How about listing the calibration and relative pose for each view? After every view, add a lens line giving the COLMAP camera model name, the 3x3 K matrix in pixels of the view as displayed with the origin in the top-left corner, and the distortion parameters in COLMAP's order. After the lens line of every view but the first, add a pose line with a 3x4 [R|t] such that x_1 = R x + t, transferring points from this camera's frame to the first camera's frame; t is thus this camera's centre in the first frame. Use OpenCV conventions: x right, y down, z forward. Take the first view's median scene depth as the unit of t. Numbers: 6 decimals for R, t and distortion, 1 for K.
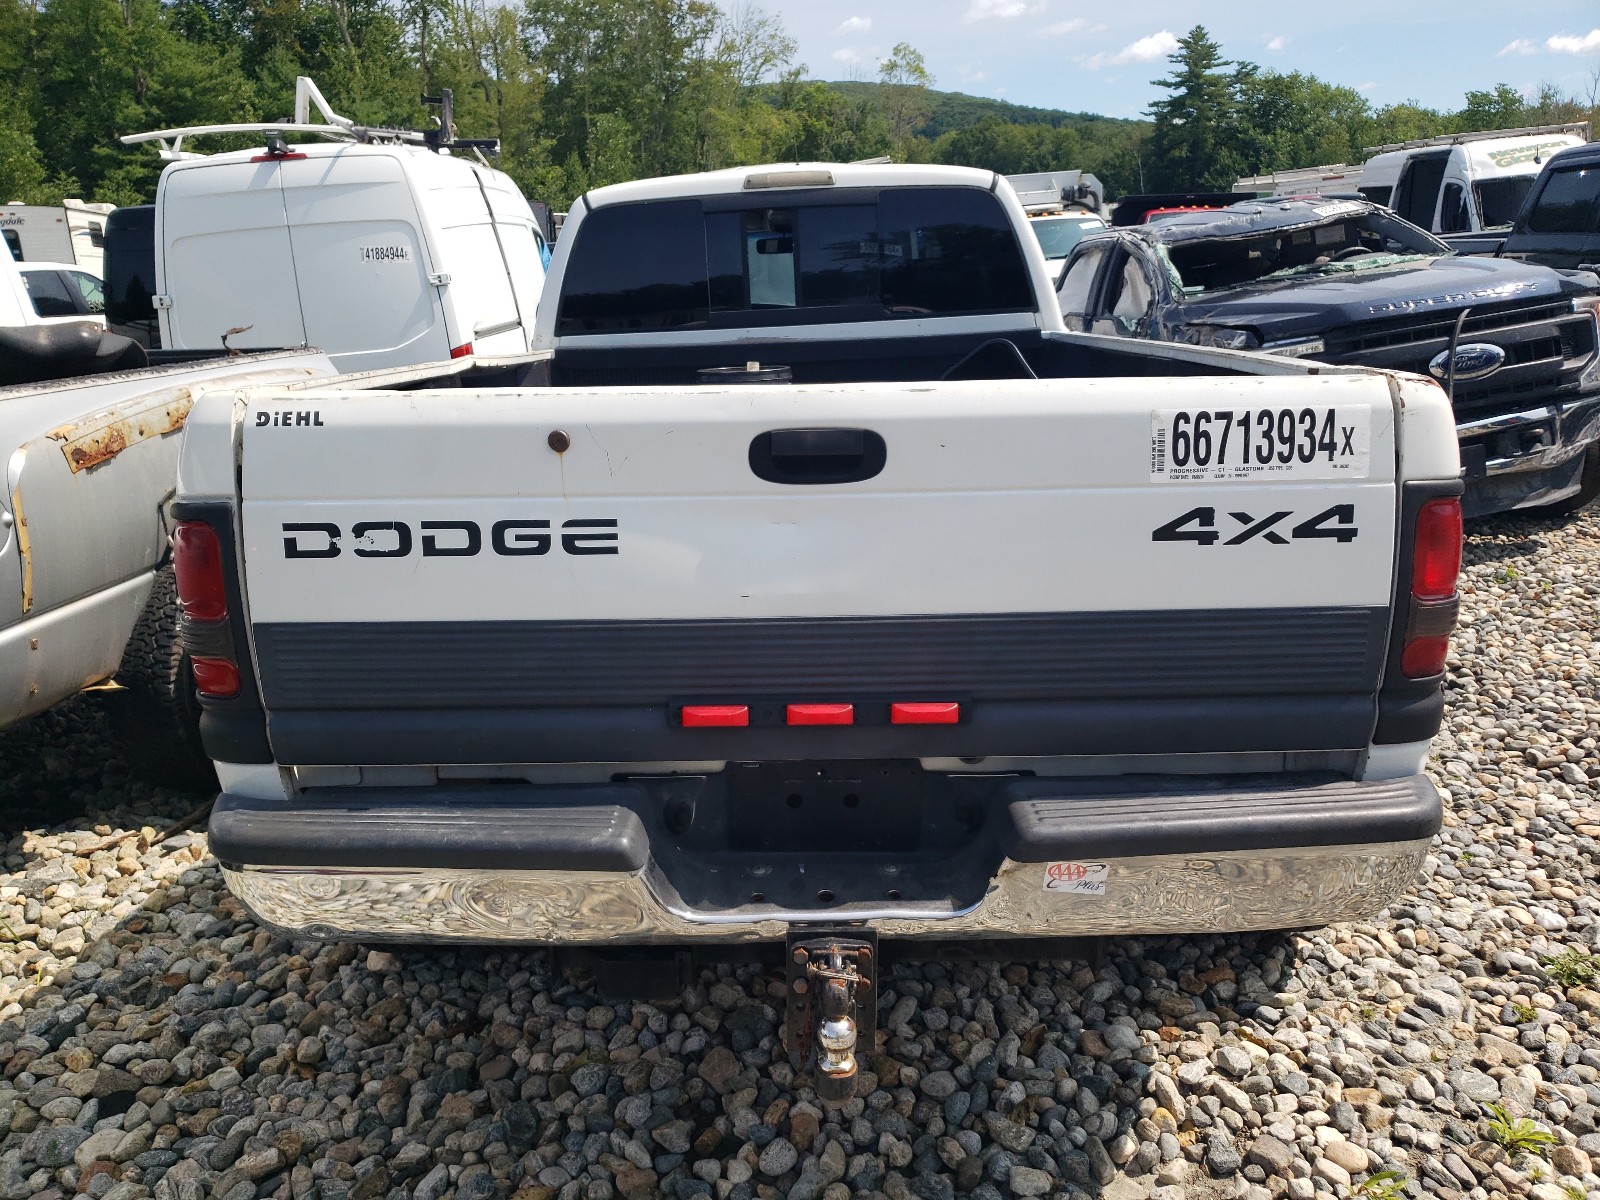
lens RADIAL K [[1210.9, 0, 862.3], [0, 1210.9, 599.9], [0, 0, 1]] dist [0.039645, -0.002883]
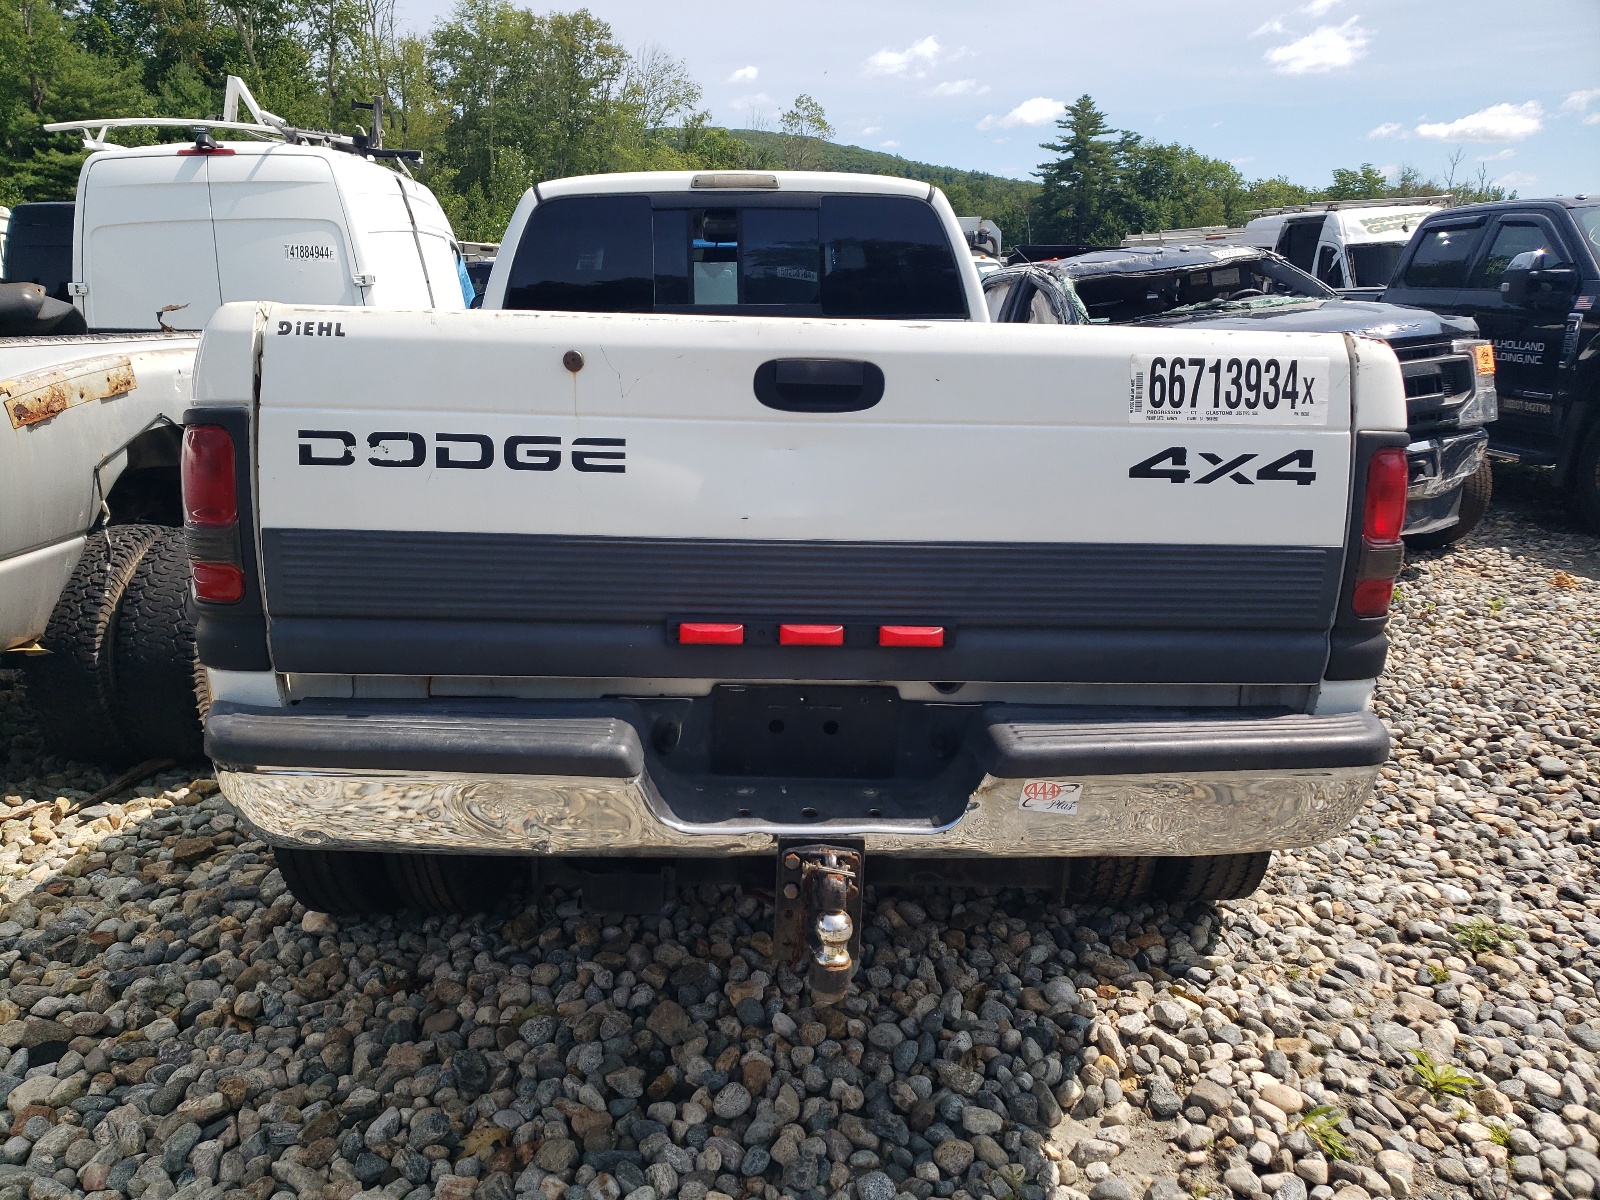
lens RADIAL K [[1214.1, 0, 800.0], [0, 1214.1, 600.0], [0, 0, 1]] dist [0.040897, -0.001409]
pose [[0.997842, 0.027347, 0.059697, -0.076977], [-0.024310, 0.998402, -0.051023, 0.084277], [-0.060997, 0.049462, 0.996912, -0.030440]]
